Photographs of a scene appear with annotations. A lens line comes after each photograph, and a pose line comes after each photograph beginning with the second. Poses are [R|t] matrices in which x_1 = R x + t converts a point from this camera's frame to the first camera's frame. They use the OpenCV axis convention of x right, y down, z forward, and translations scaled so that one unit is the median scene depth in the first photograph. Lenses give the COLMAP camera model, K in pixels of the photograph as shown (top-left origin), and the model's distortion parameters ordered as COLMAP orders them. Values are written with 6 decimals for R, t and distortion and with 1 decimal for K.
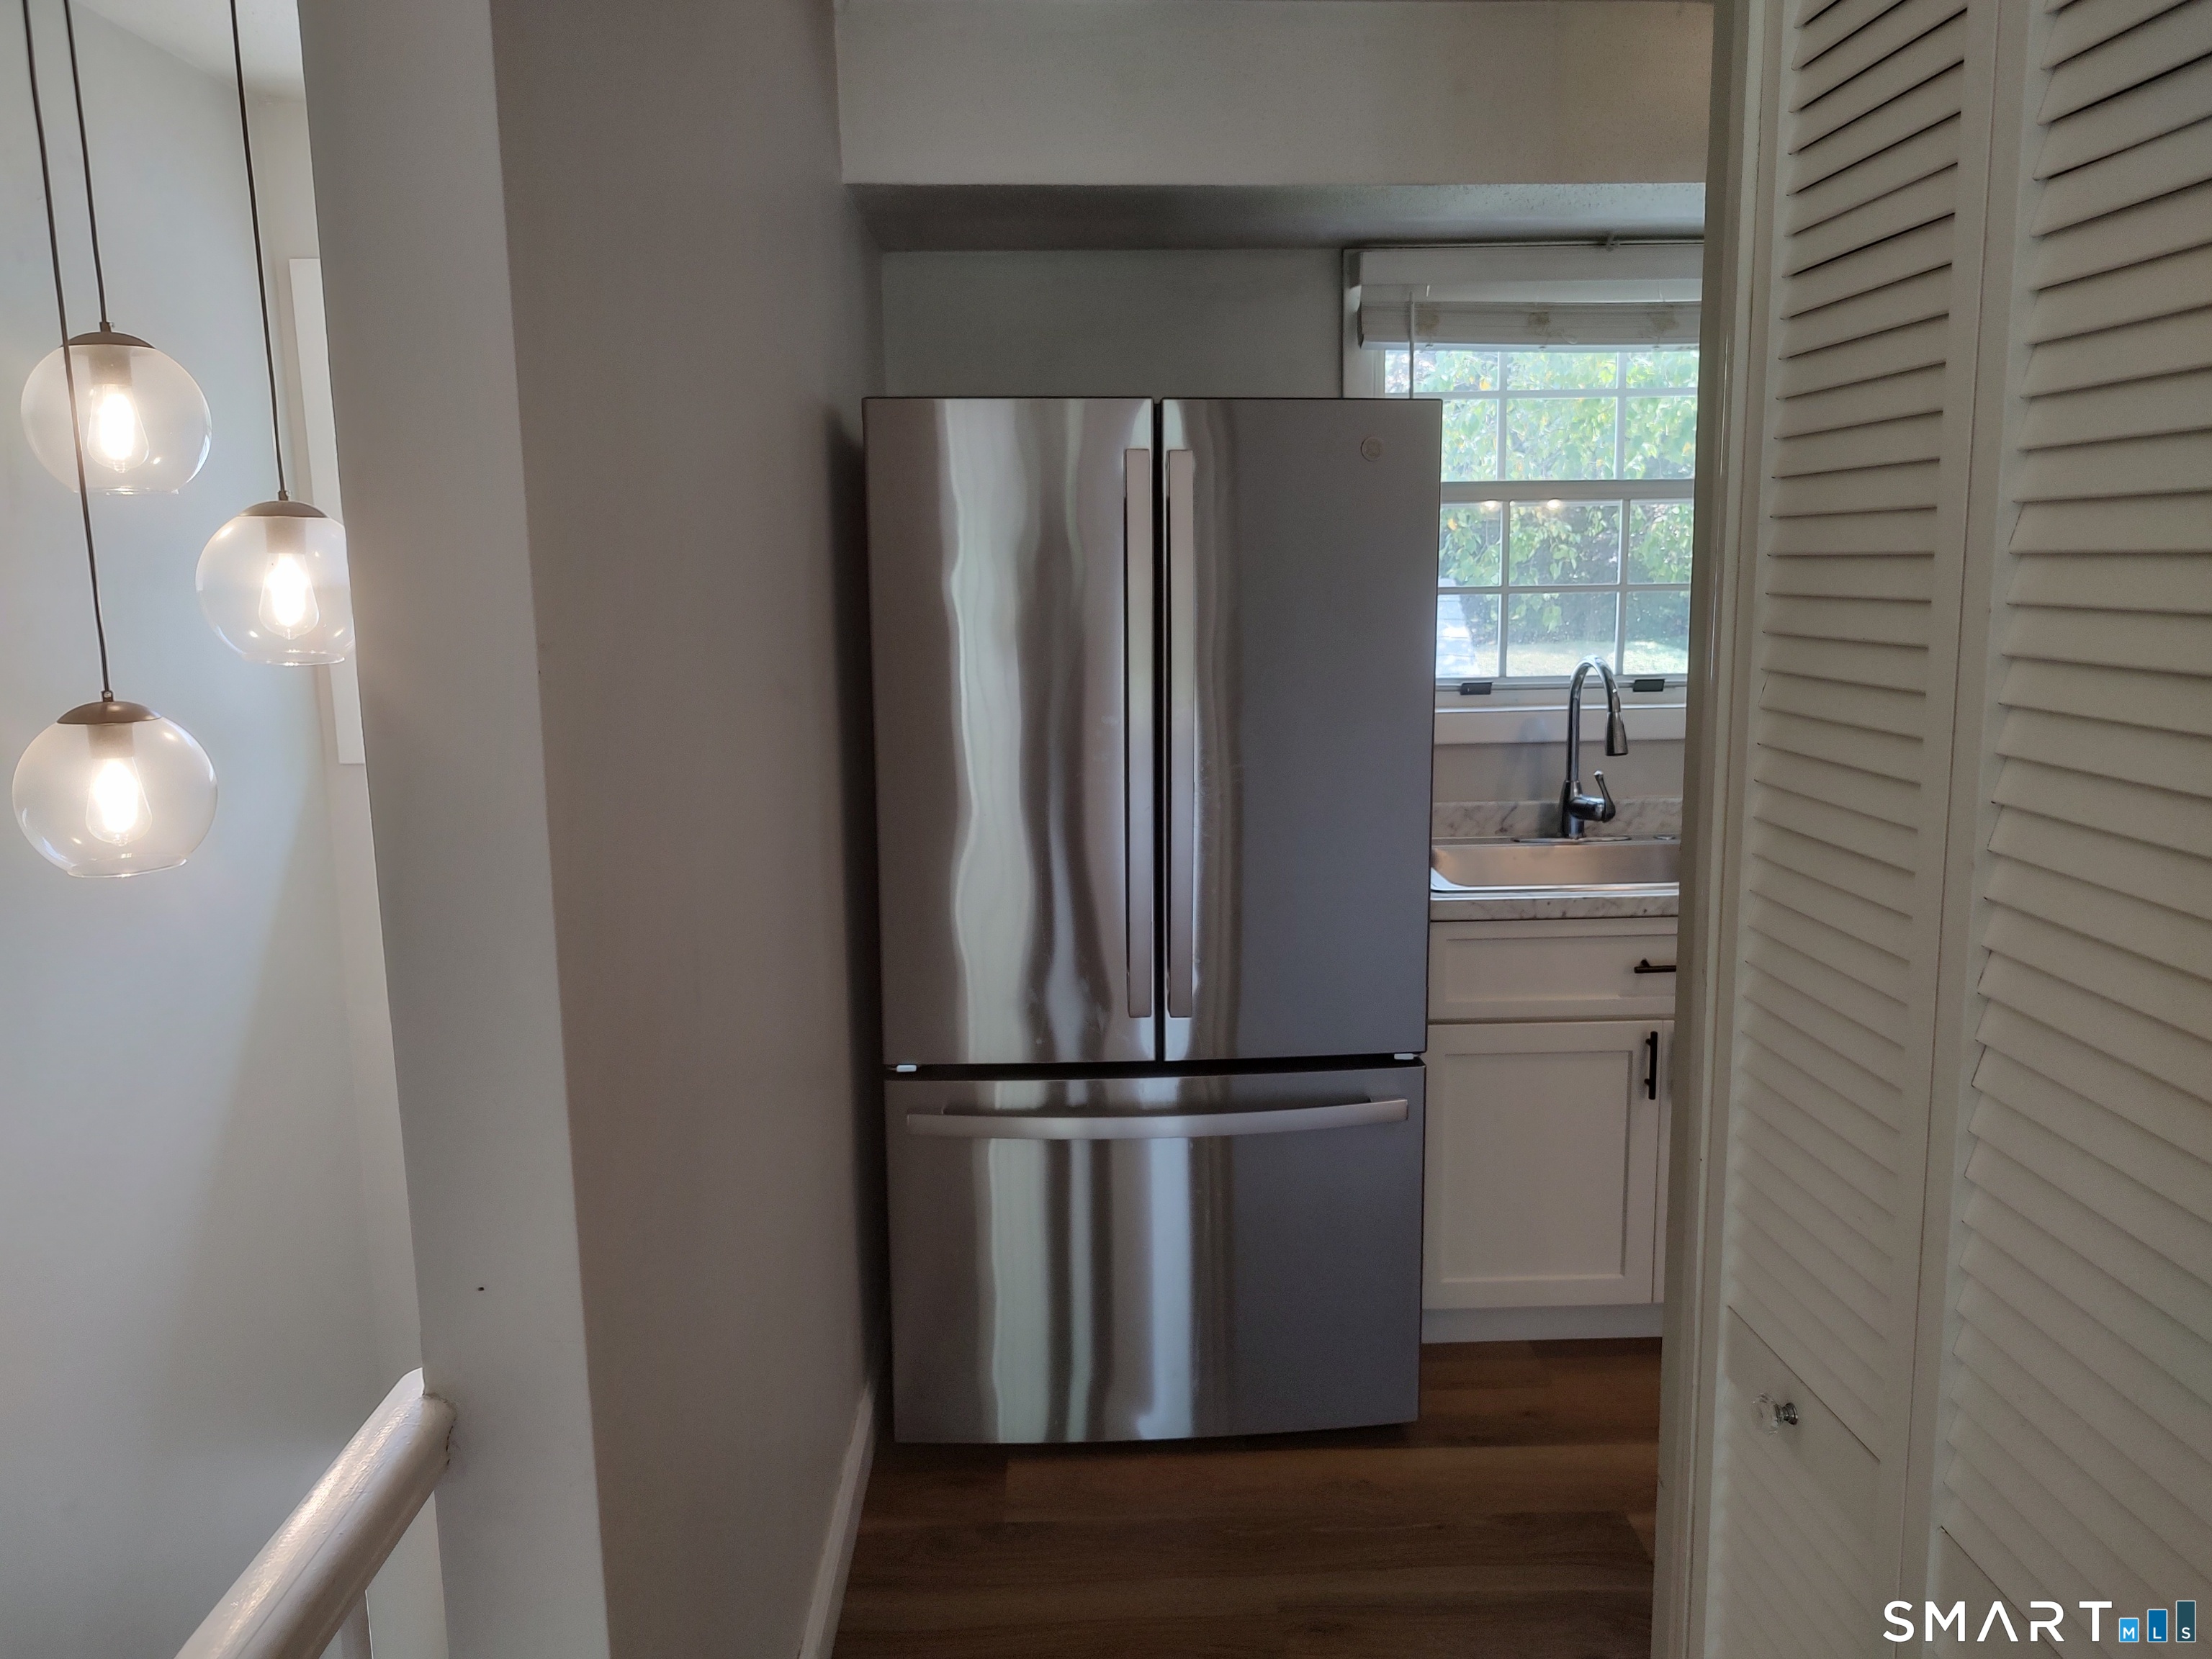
lens RADIAL K [[1595.3, 0, 1111.1], [0, 1595.3, 817.1], [0, 0, 1]] dist [0.003097, -0.002834]
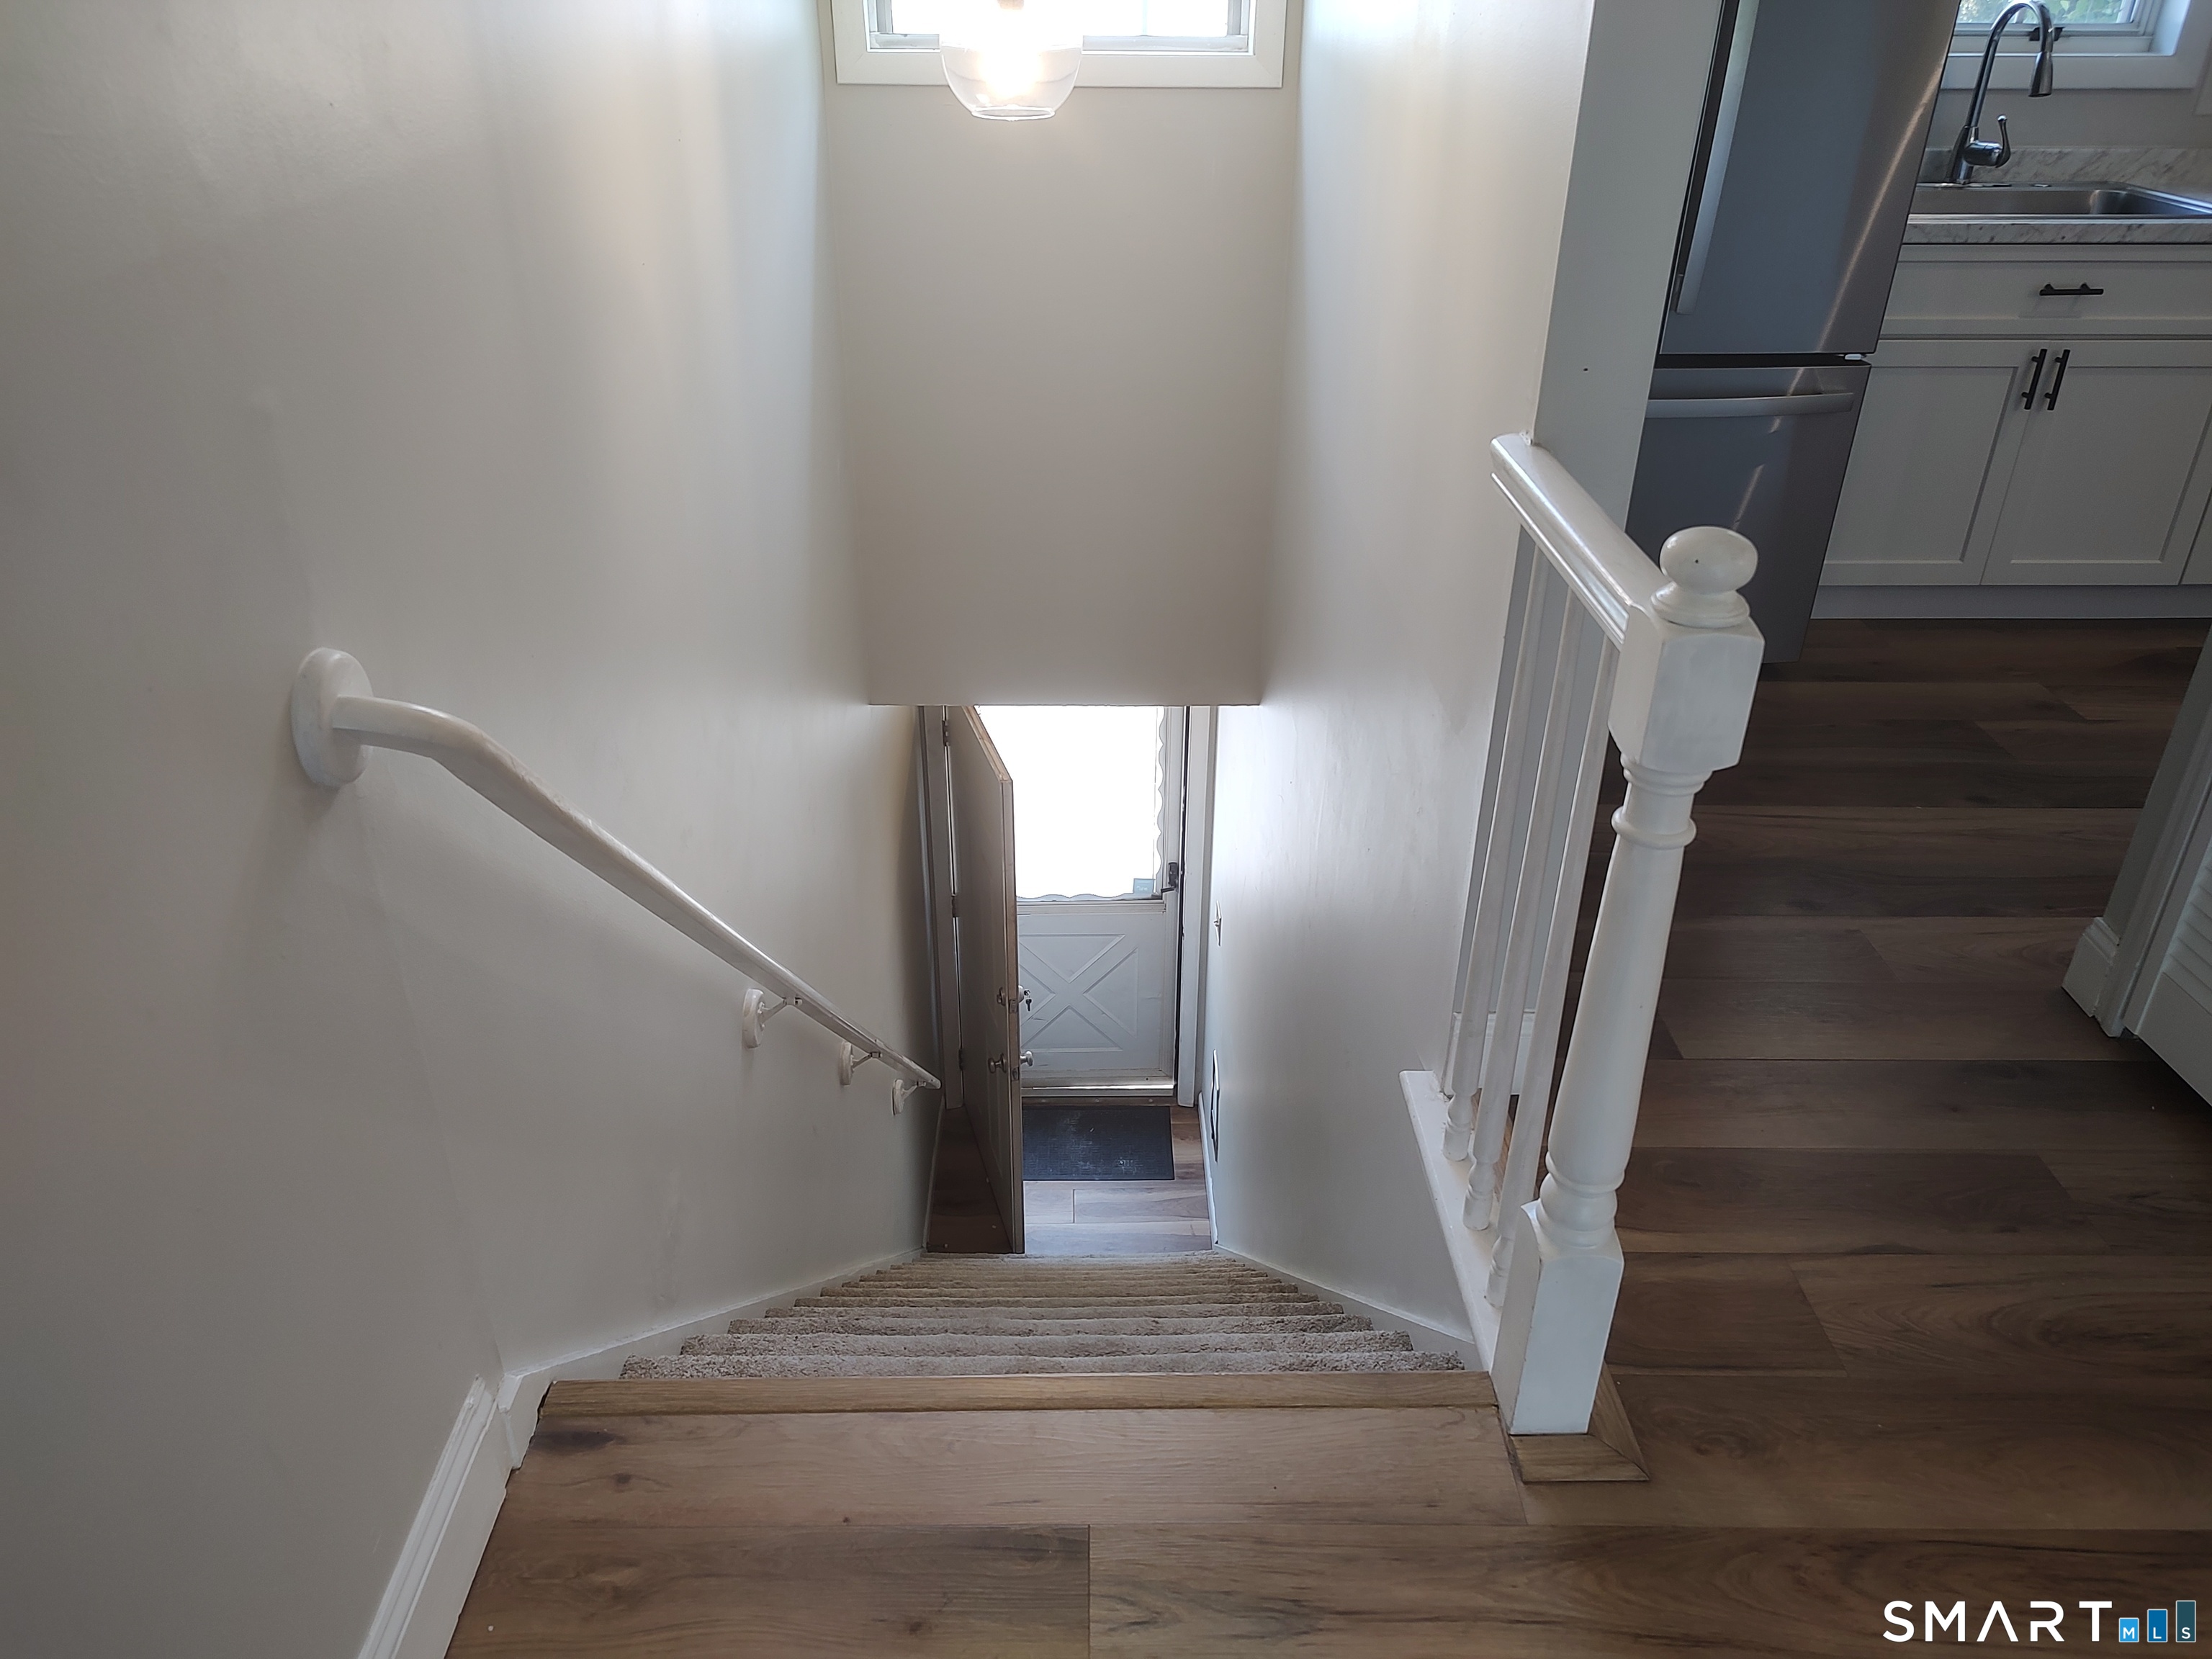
lens RADIAL K [[1595.3, 0, 1111.1], [0, 1595.3, 817.1], [0, 0, 1]] dist [0.003097, -0.002834]
pose [[0.999754, 0.021983, 0.003093, -0.316129], [-0.021734, 0.940873, 0.338061, 0.070485], [0.004521, -0.338045, 0.941119, -0.209038]]
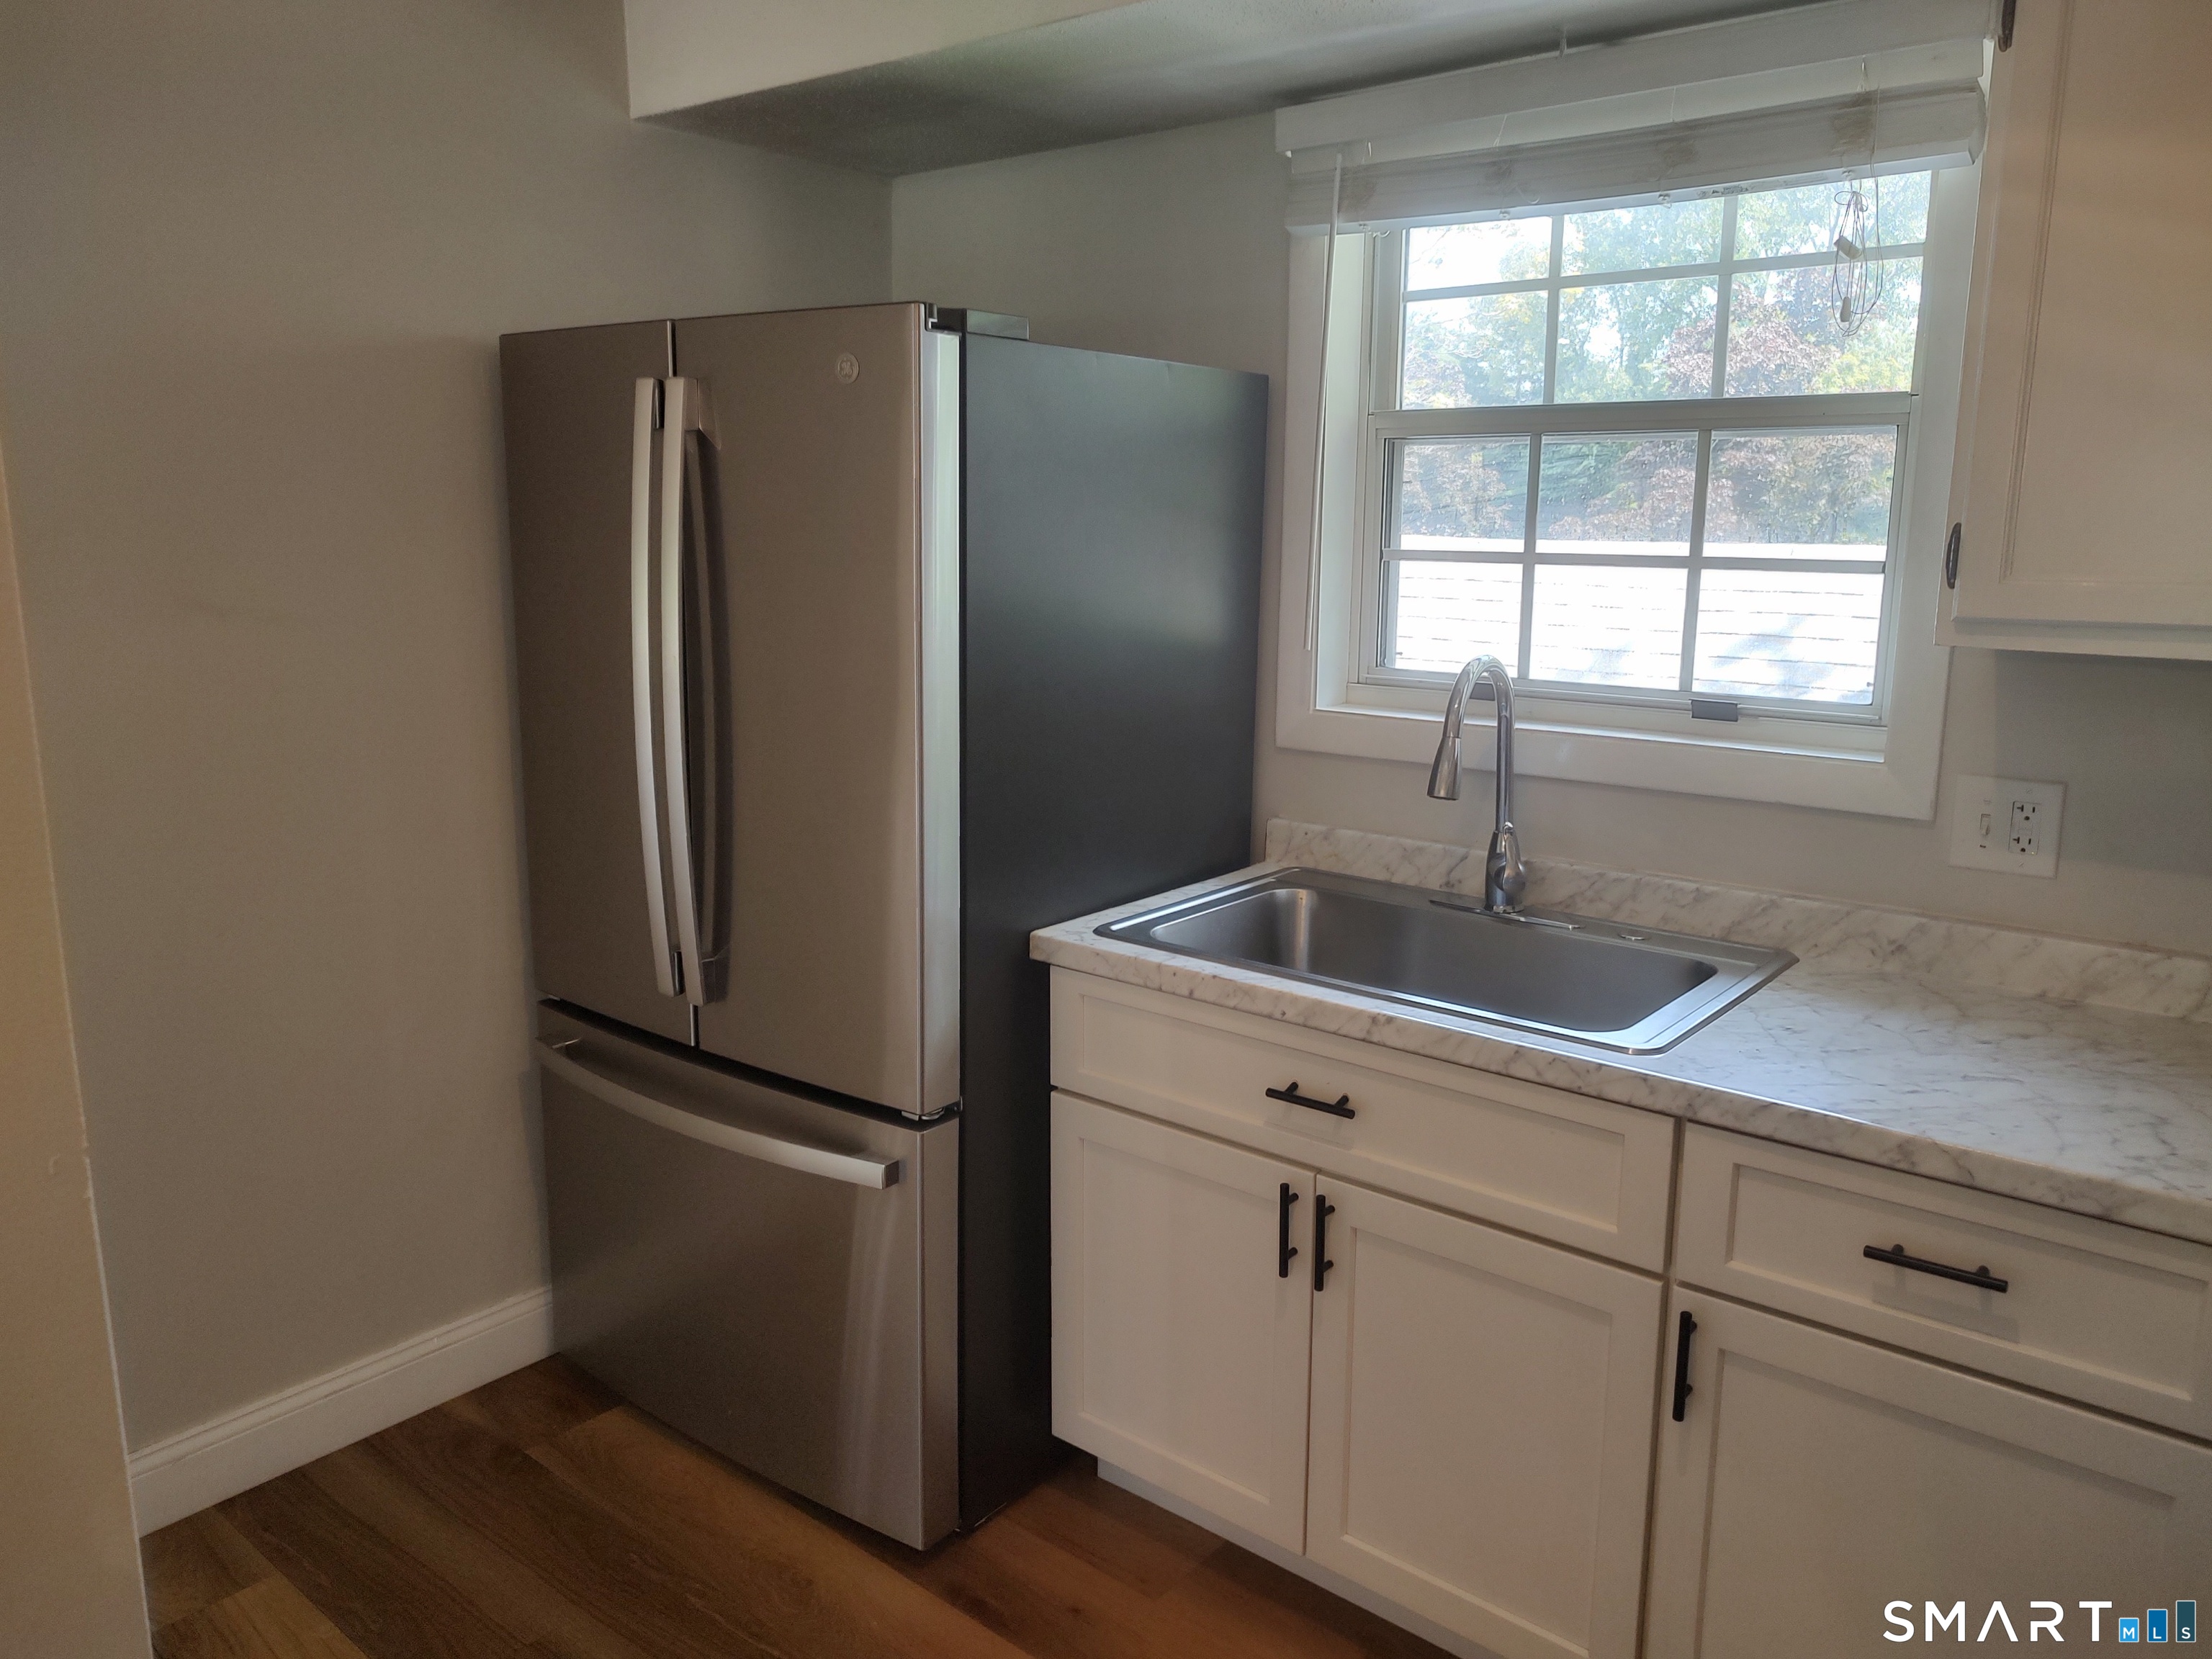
lens RADIAL K [[1595.3, 0, 1111.1], [0, 1595.3, 817.1], [0, 0, 1]] dist [0.003097, -0.002834]
pose [[0.758018, 0.144613, -0.636000, 0.651497], [-0.123584, 0.989291, 0.077650, -0.066842], [0.640419, 0.019739, 0.767772, 0.369967]]
